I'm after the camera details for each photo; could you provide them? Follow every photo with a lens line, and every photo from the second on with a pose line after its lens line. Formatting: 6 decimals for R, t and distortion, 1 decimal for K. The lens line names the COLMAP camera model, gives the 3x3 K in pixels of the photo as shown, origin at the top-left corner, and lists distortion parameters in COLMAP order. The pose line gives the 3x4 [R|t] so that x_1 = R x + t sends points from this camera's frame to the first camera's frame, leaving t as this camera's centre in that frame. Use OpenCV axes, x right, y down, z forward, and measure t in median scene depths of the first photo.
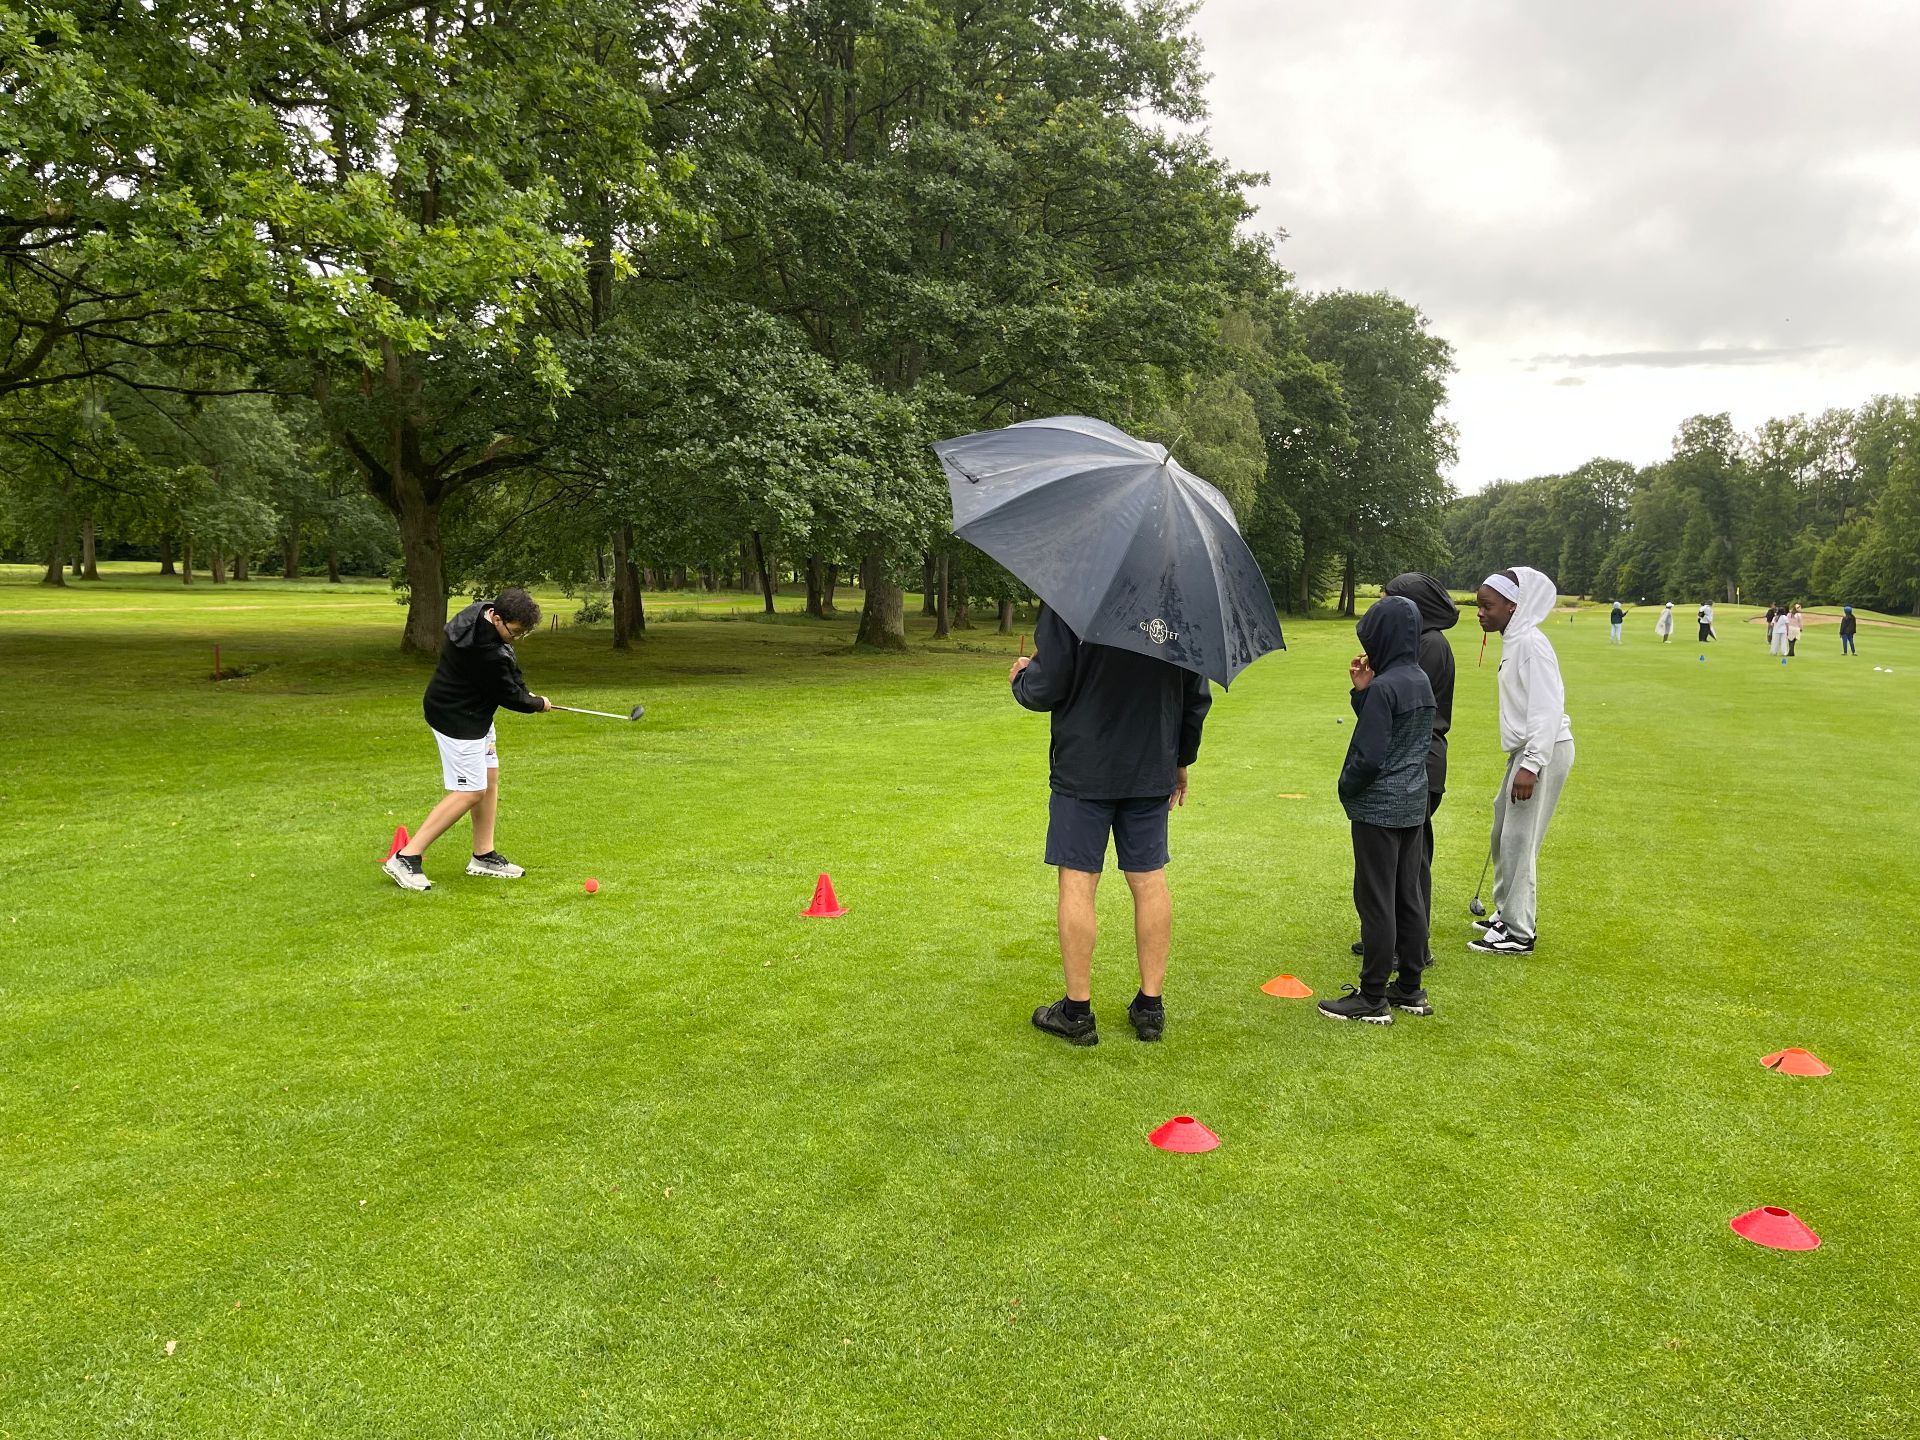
lens RADIAL K [[1444.5, 0, 951.1], [0, 1444.5, 715.8], [0, 0, 1]] dist [0.003869, -0.025749]
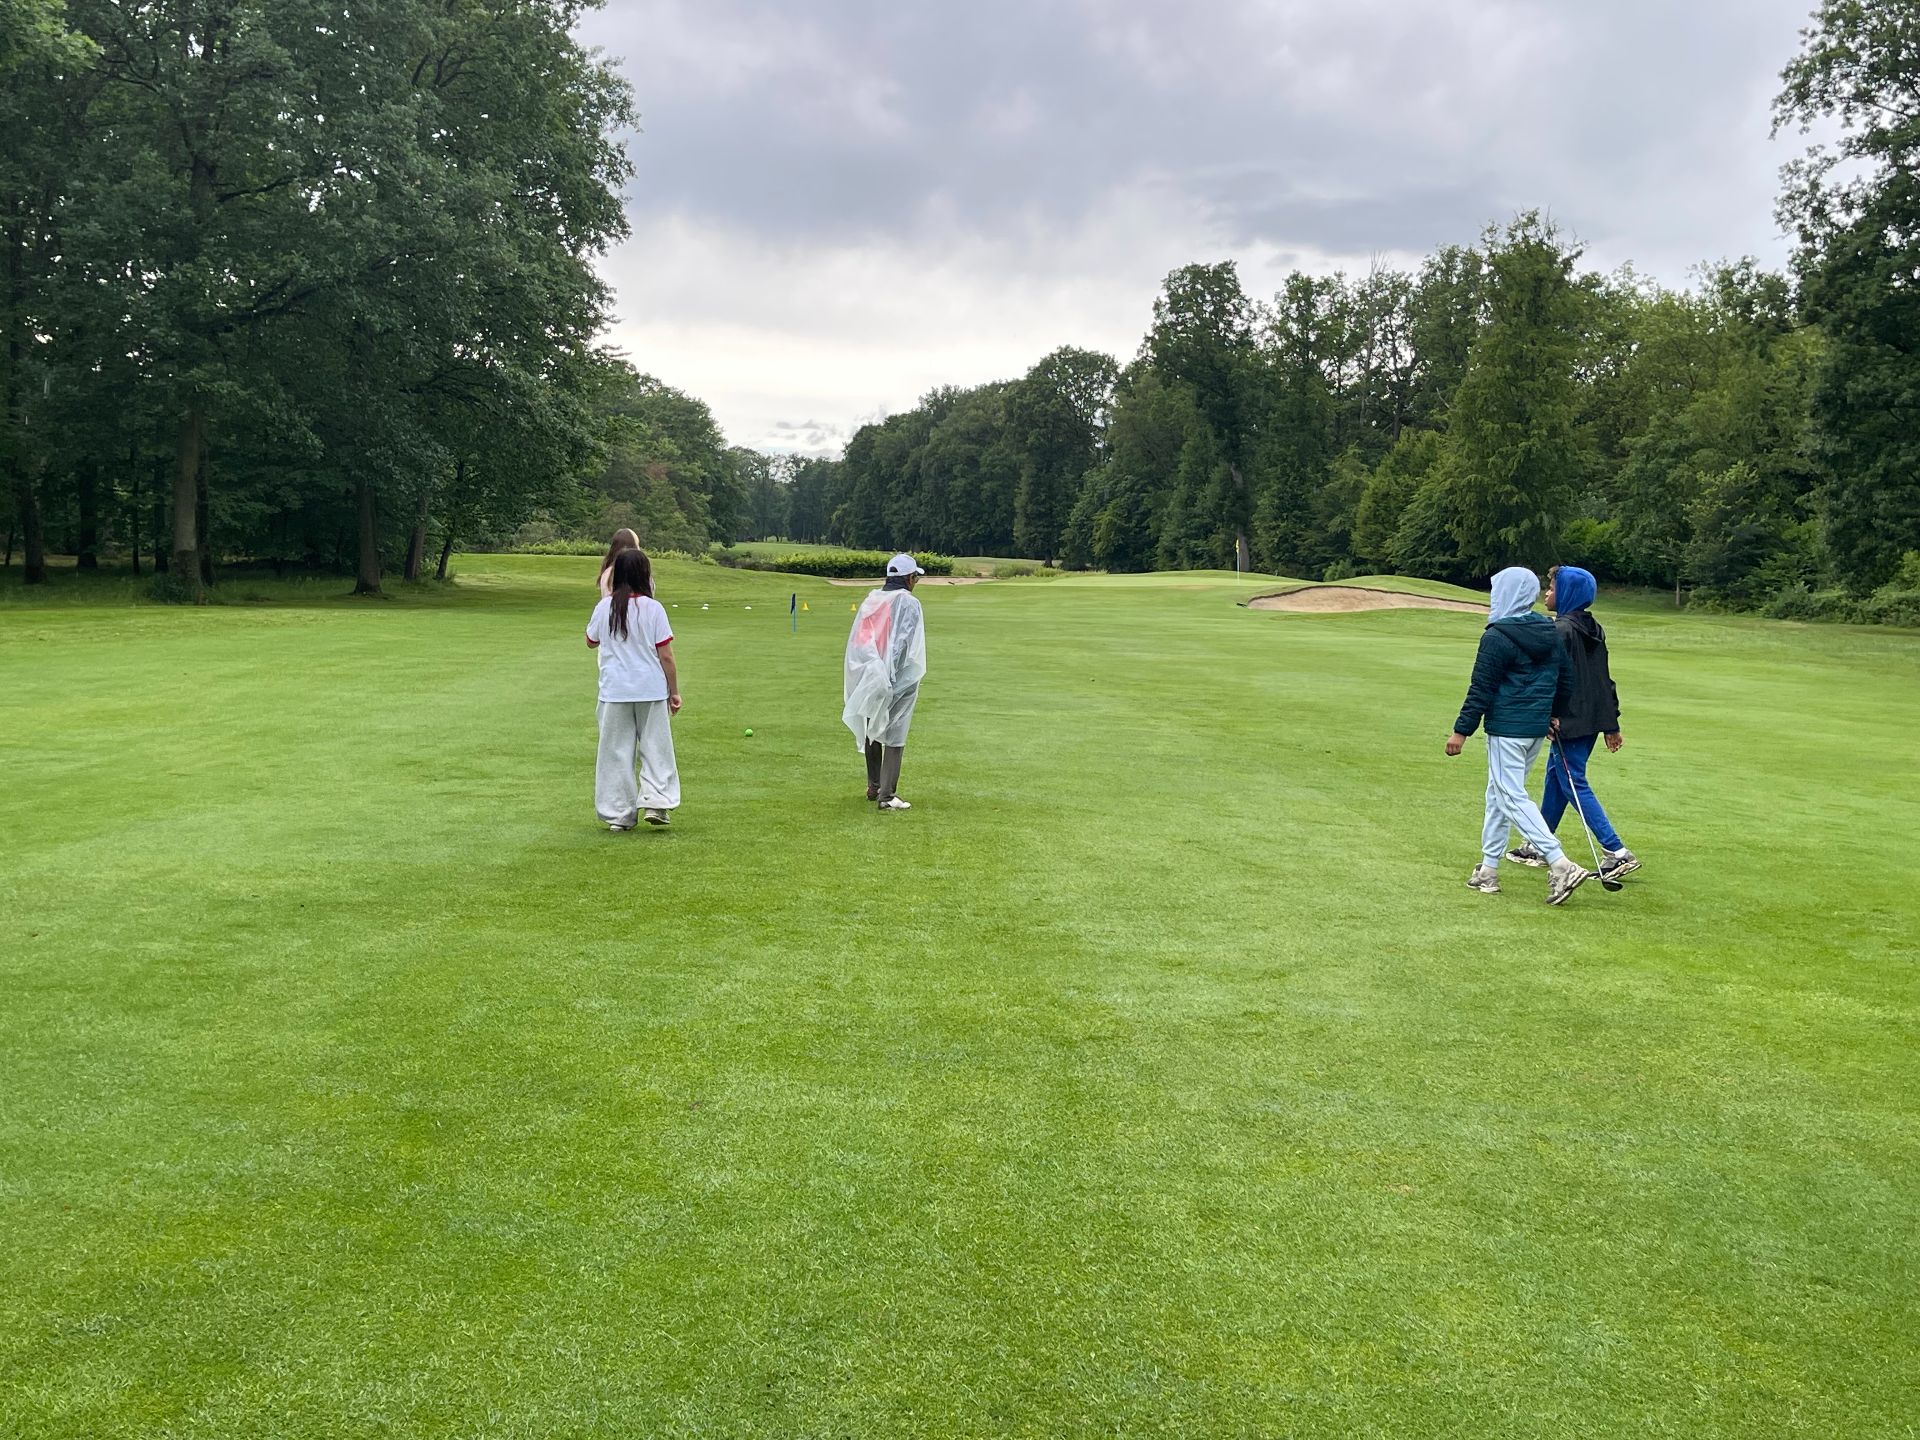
lens RADIAL K [[2026.1, 0, 960.8], [0, 2026.1, 726.5], [0, 0, 1]] dist [0.011913, 0.000000]
pose [[0.941454, -0.018870, 0.336612, 0.128871], [0.018997, 0.999815, 0.002917, -0.015540], [-0.336604, 0.003648, 0.941639, 0.215291]]
